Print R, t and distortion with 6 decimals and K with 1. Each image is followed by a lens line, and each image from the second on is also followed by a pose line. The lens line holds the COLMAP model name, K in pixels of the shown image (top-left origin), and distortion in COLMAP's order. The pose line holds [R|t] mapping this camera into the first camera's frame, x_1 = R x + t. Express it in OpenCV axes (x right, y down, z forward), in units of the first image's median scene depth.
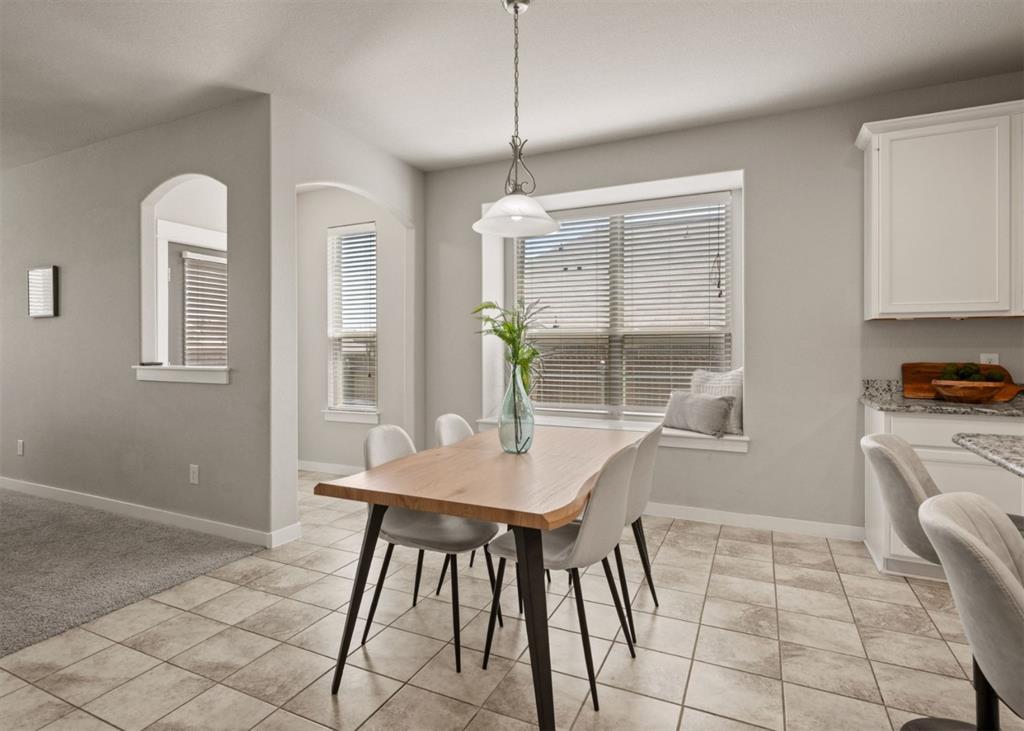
lens RADIAL K [[552.7, 0, 488.2], [0, 552.7, 353.8], [0, 0, 1]] dist [-0.002054, 0.000639]
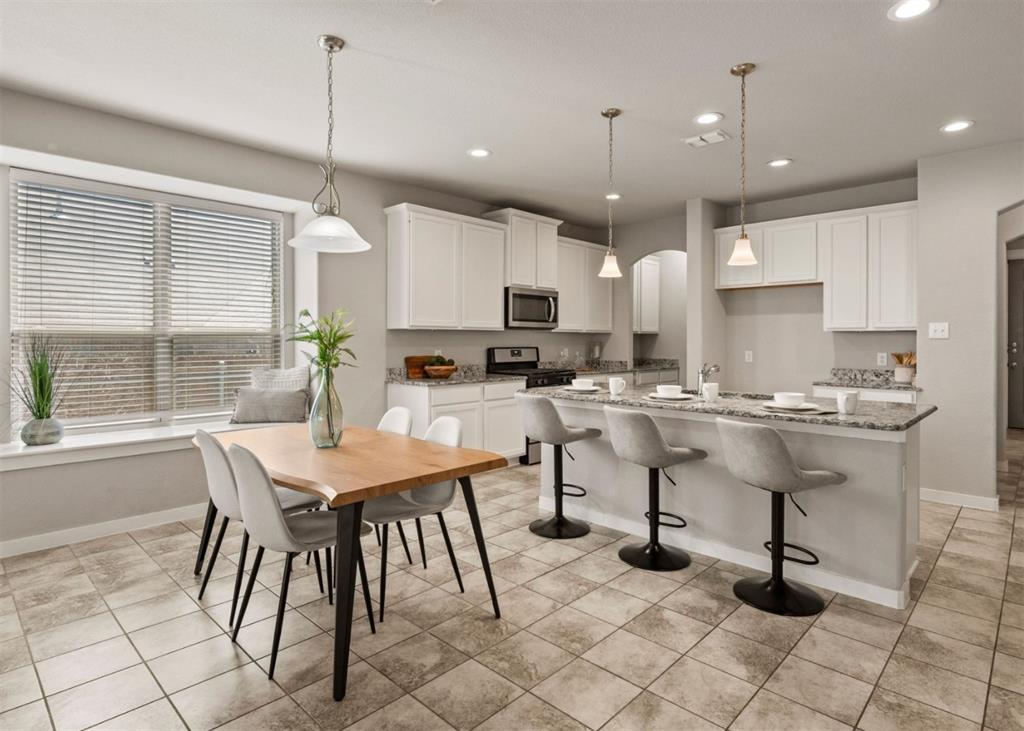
lens RADIAL K [[552.7, 0, 516.1], [0, 552.7, 346.6], [0, 0, 1]] dist [-0.002054, 0.000639]
pose [[0.309054, -0.009549, 0.950997, -0.636079], [0.010445, 0.999923, 0.006646, -0.018930], [-0.950987, 0.007879, 0.309130, 0.209427]]
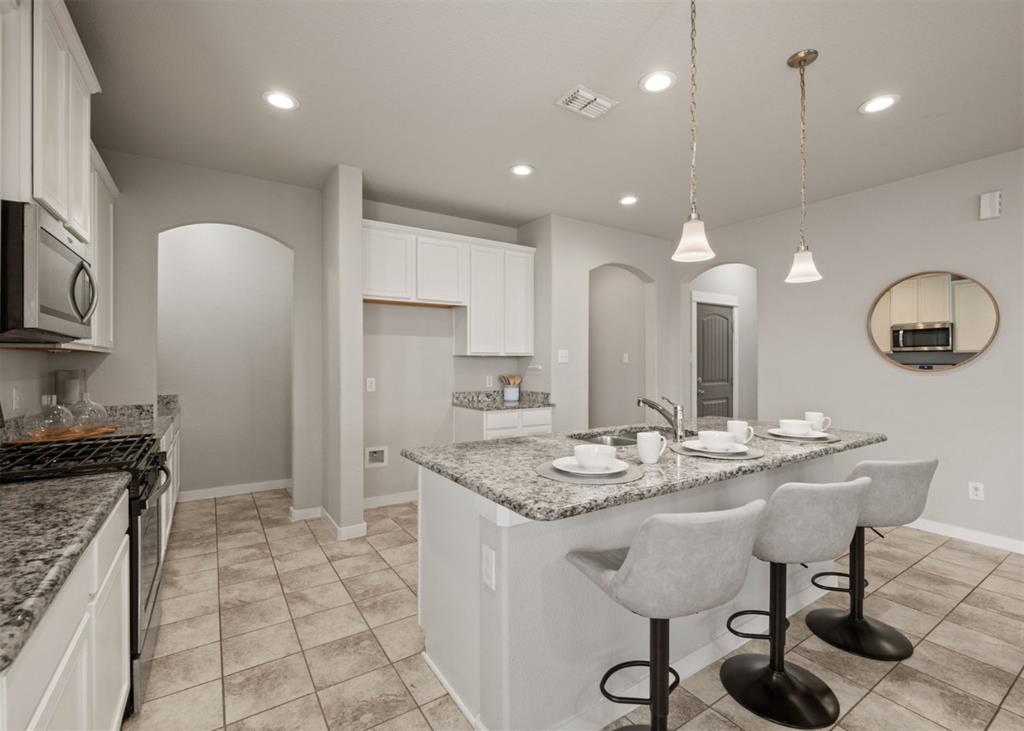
lens RADIAL K [[461.3, 0, 518.7], [0, 461.3, 362.4], [0, 0, 1]] dist [0.003075, 0.001060]
pose [[-0.865852, -0.001335, 0.500298, 0.333284], [0.006238, 0.999890, 0.013464, -0.040012], [-0.500261, 0.014778, -0.865749, 0.898590]]
